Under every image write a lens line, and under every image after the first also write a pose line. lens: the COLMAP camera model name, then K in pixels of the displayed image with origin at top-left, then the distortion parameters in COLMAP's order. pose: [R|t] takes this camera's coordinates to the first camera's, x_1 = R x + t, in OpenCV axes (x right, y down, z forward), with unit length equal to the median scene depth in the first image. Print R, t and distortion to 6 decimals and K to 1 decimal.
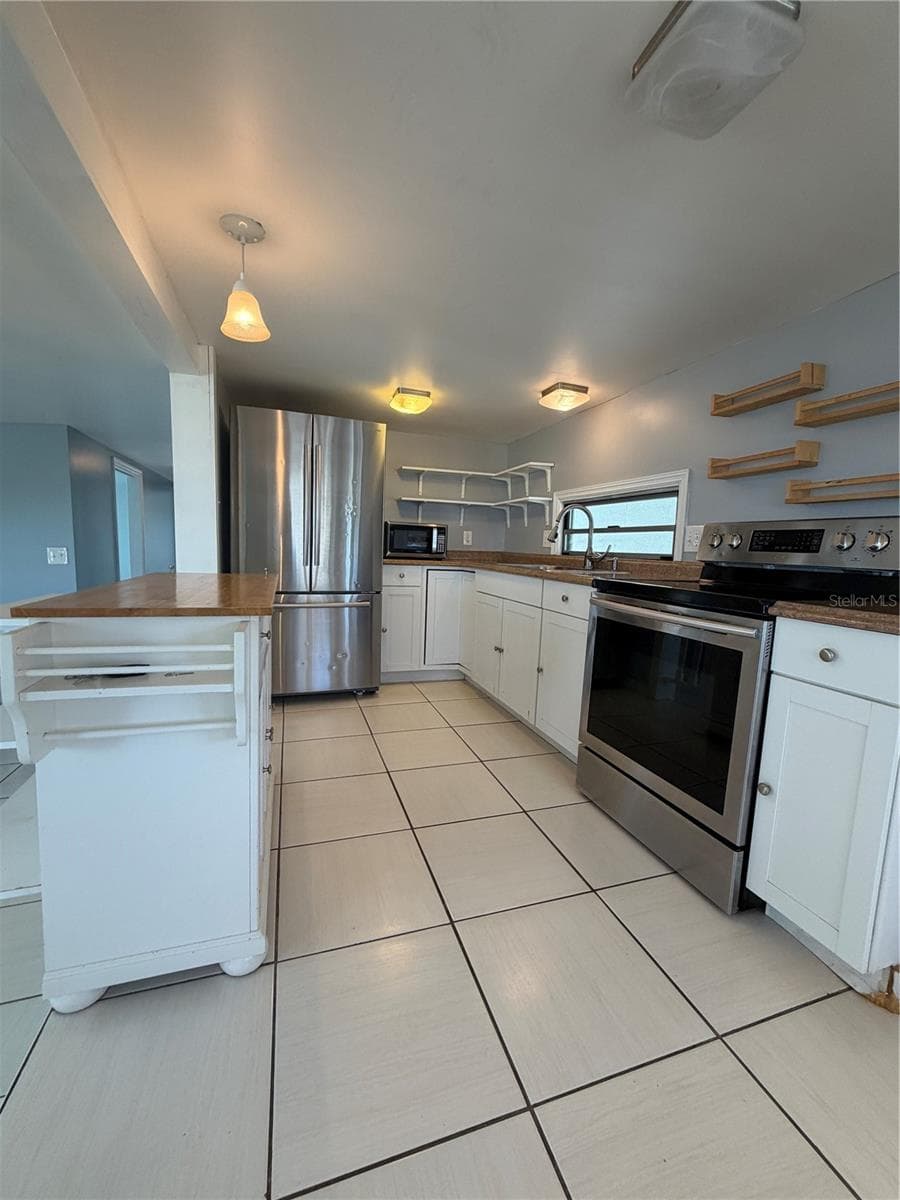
lens RADIAL K [[480.5, 0, 448.7], [0, 480.5, 598.1], [0, 0, 1]] dist [0.001072, -0.000293]
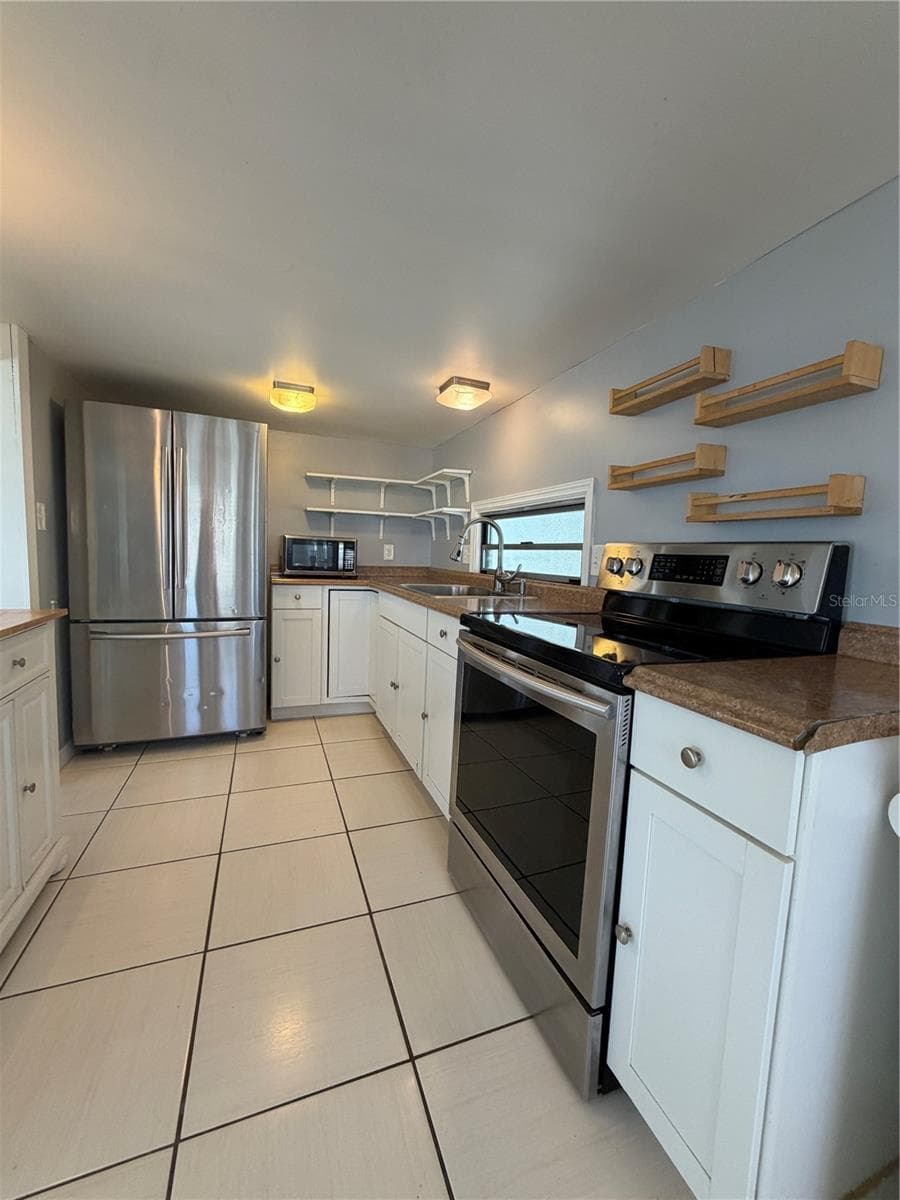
lens RADIAL K [[480.5, 0, 448.2], [0, 480.5, 597.9], [0, 0, 1]] dist [0.001072, -0.000293]
pose [[0.999141, -0.004928, 0.041144, 0.163496], [0.005499, 0.999890, -0.013779, -0.036988], [-0.041072, 0.013993, 0.999058, 0.131883]]
